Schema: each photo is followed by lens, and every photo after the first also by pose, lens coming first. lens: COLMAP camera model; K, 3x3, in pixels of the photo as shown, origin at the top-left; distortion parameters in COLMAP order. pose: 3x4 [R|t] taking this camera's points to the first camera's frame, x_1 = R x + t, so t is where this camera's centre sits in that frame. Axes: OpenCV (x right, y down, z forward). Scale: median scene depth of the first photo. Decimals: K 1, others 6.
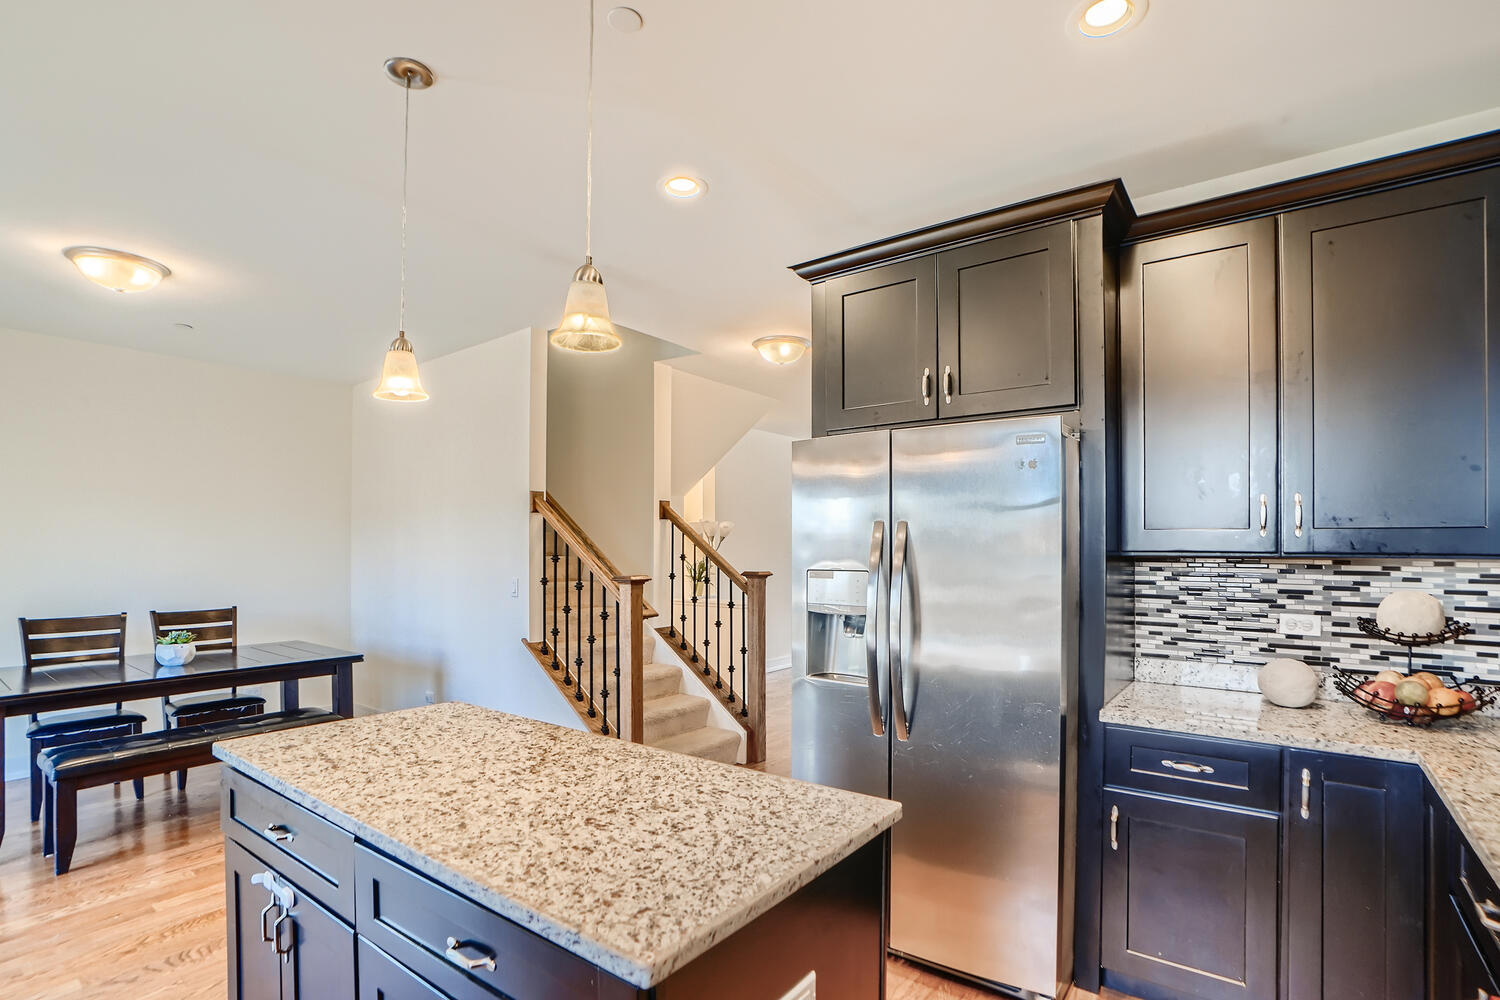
lens RADIAL K [[738.4, 0, 727.9], [0, 738.4, 551.6], [0, 0, 1]] dist [-0.059025, 0.052231]
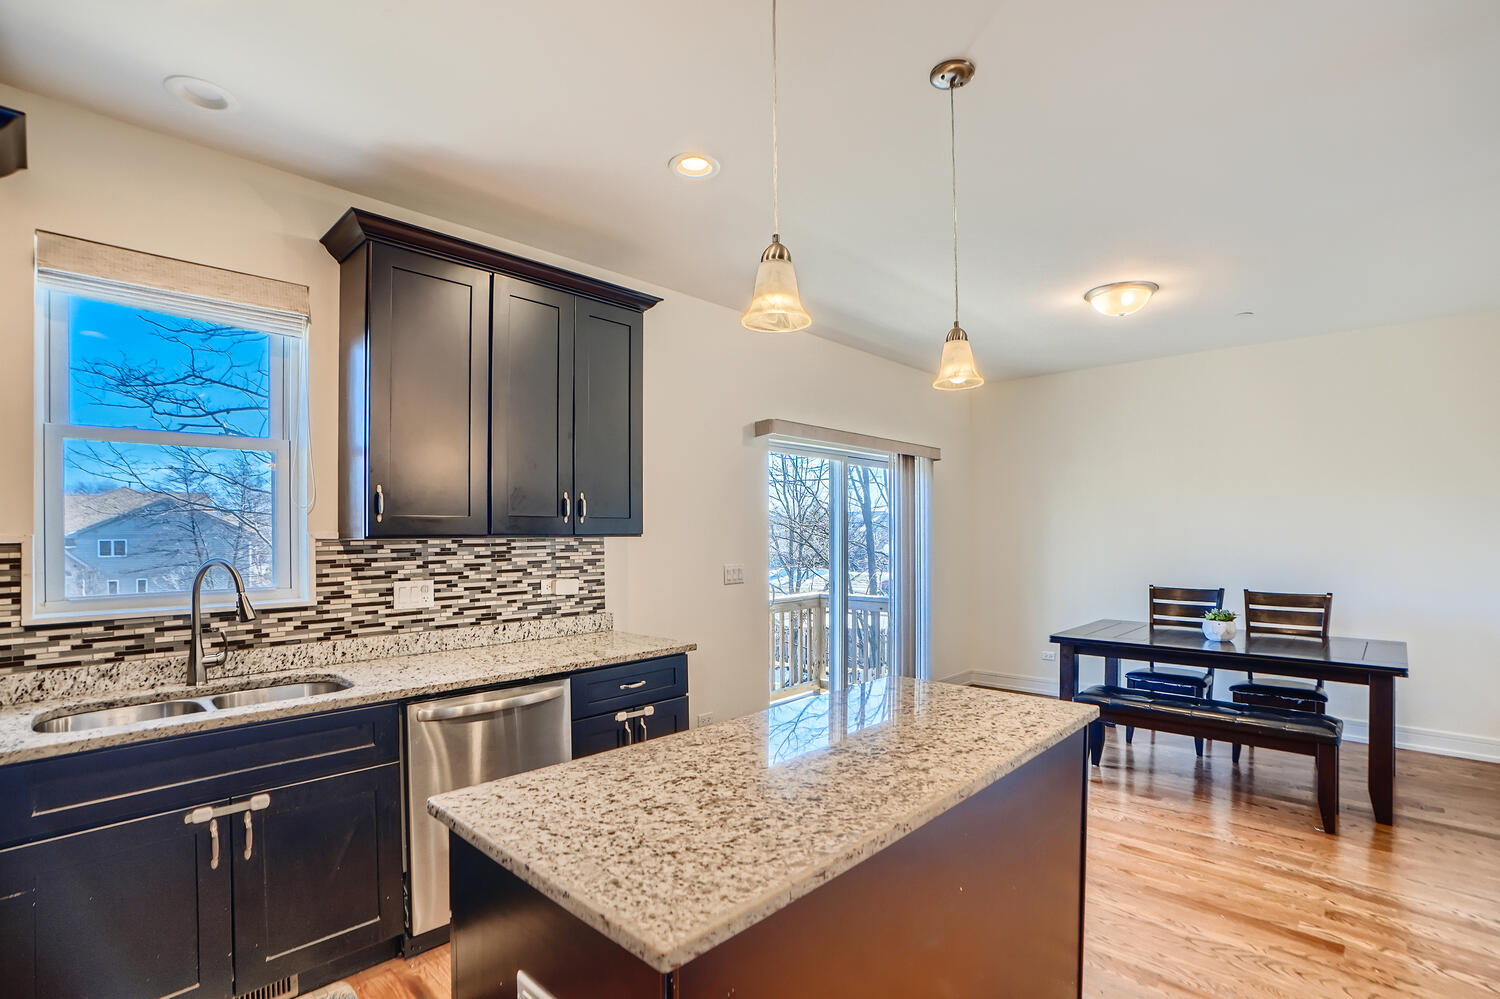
lens RADIAL K [[698.1, 0, 751.0], [0, 698.1, 519.6], [0, 0, 1]] dist [-0.062976, 0.025863]
pose [[-0.080542, -0.017890, -0.996591, 0.576044], [-0.004332, 0.999836, -0.017598, -0.000157], [0.996742, 0.002900, -0.080607, 0.804483]]
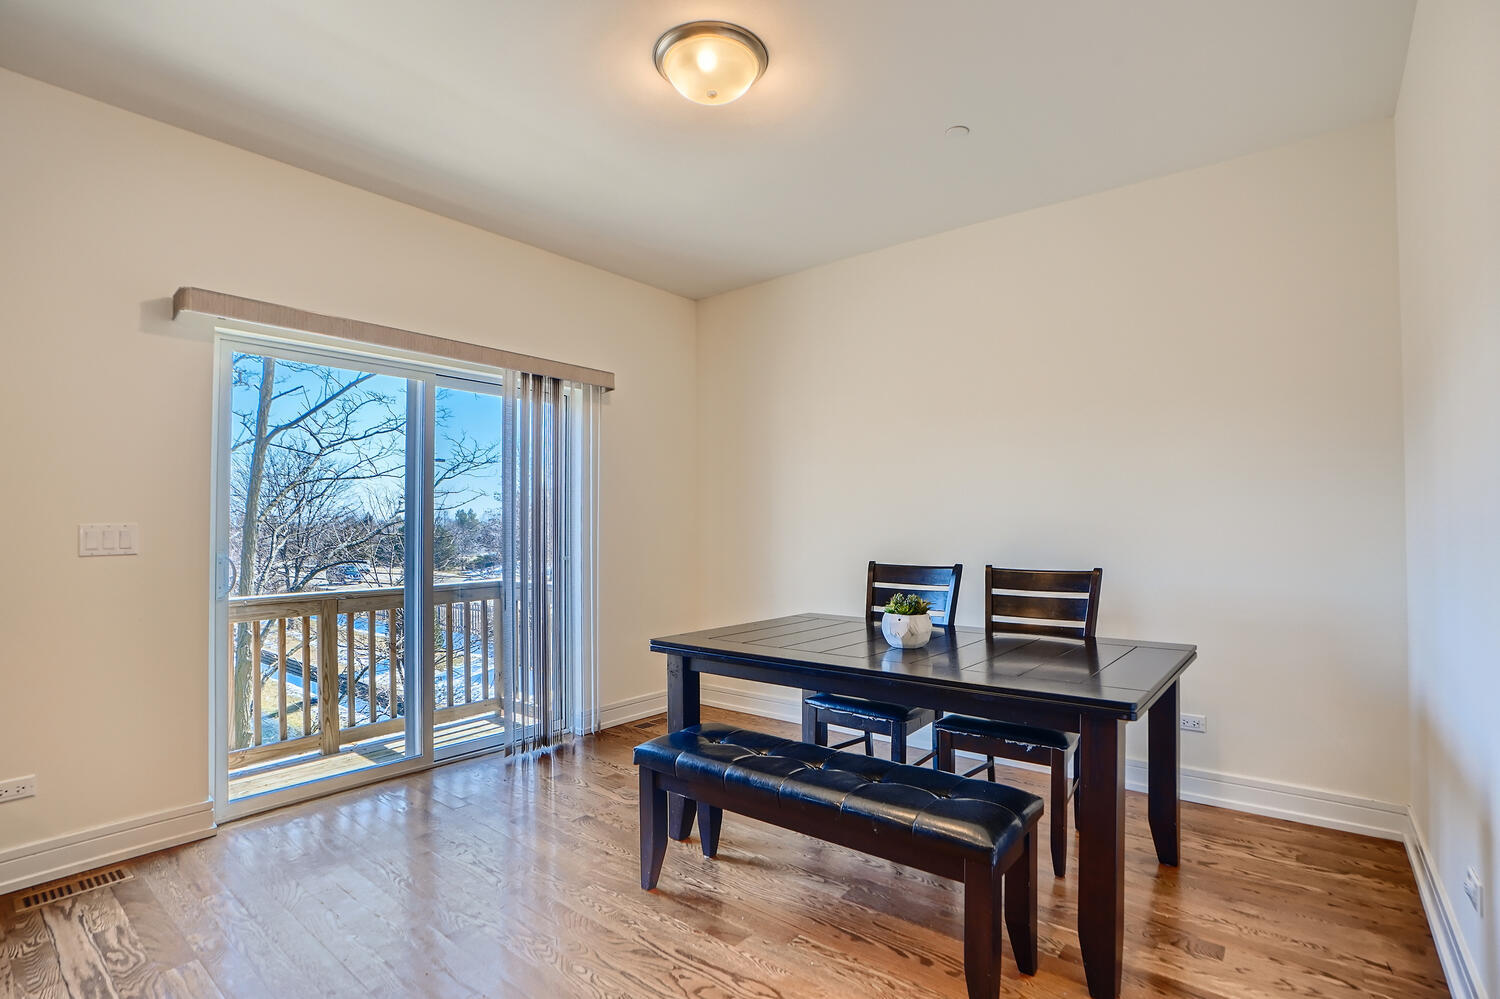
lens RADIAL K [[698.1, 0, 751.0], [0, 698.1, 519.6], [0, 0, 1]] dist [-0.062976, 0.025863]
pose [[-0.015235, -0.012946, -0.999800, -0.300792], [0.001026, 0.999915, -0.012963, 0.104686], [0.999883, -0.001223, -0.015220, 1.757626]]
